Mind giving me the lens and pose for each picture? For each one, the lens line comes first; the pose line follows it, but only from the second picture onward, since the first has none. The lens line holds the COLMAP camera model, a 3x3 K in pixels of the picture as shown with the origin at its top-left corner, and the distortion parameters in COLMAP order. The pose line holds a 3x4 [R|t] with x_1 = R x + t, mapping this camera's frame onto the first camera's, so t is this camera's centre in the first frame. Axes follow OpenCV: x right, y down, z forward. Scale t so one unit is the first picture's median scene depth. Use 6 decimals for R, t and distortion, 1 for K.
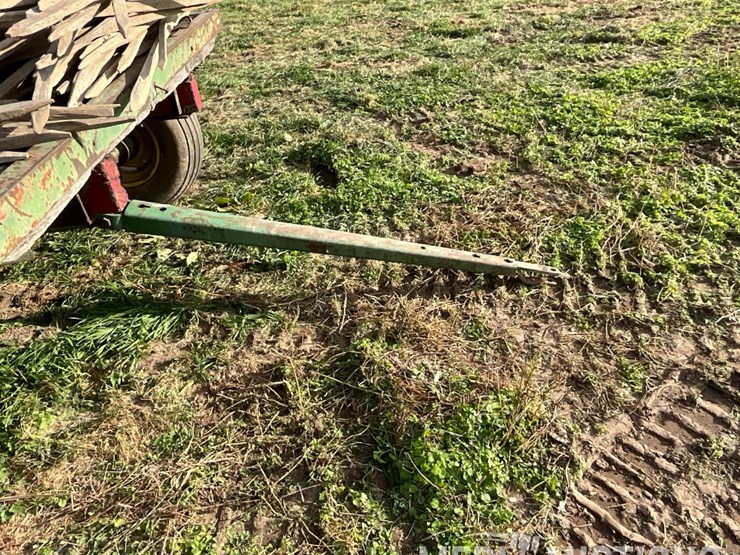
lens RADIAL K [[551.2, 0, 373.4], [0, 551.2, 281.7], [0, 0, 1]] dist [-0.002934, -0.005190]
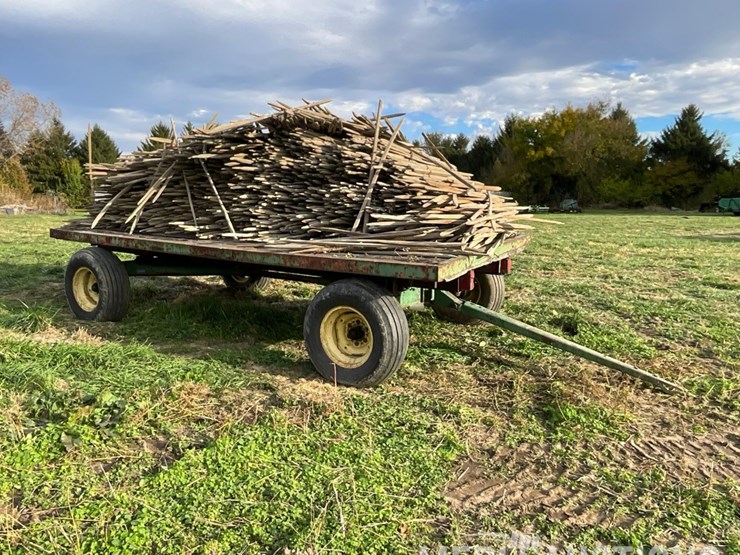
lens RADIAL K [[544.9, 0, 368.3], [0, 544.9, 271.7], [0, 0, 1]] dist [-0.044952, 0.017004]
pose [[0.840398, 0.158677, -0.518222, 0.326520], [-0.355875, 0.882725, -0.306836, 0.542120], [0.408760, 0.442287, 0.798309, -0.925774]]
